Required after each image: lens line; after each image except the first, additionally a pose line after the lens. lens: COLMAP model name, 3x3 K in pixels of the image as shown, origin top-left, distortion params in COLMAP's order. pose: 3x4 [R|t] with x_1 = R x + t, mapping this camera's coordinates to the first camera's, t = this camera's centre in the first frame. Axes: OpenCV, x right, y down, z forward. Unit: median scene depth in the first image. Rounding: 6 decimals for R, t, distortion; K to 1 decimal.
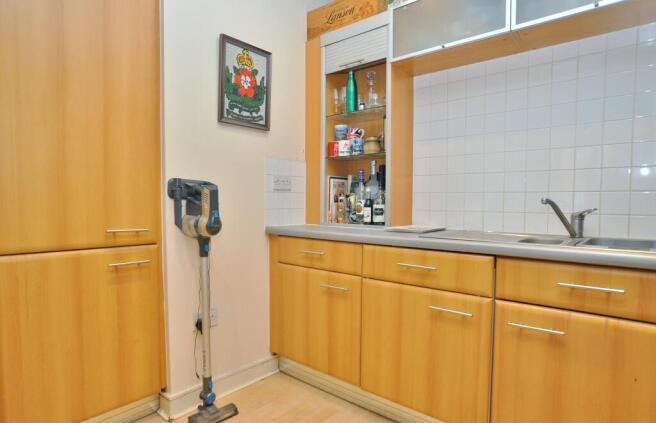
lens RADIAL K [[366.9, 0, 327.5], [0, 366.9, 211.0], [0, 0, 1]] dist [0.001825, 0.000461]
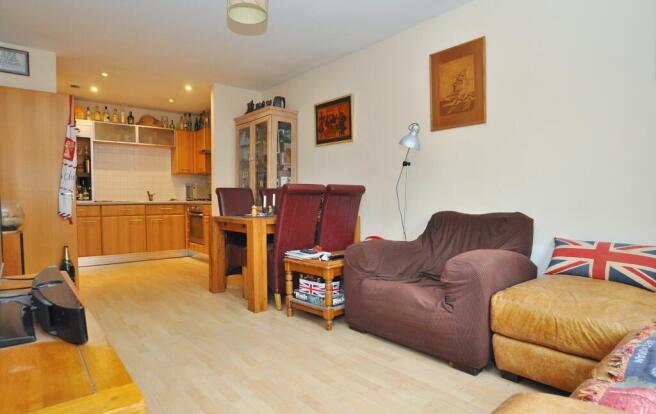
lens RADIAL K [[376.6, 0, 327.5], [0, 376.6, 206.5], [0, 0, 1]] dist [-0.001038, -0.000067]
pose [[0.171903, -0.037173, 0.984412, -3.043123], [0.024757, 0.999135, 0.033406, 0.045550], [-0.984803, 0.018629, 0.172675, -1.575240]]
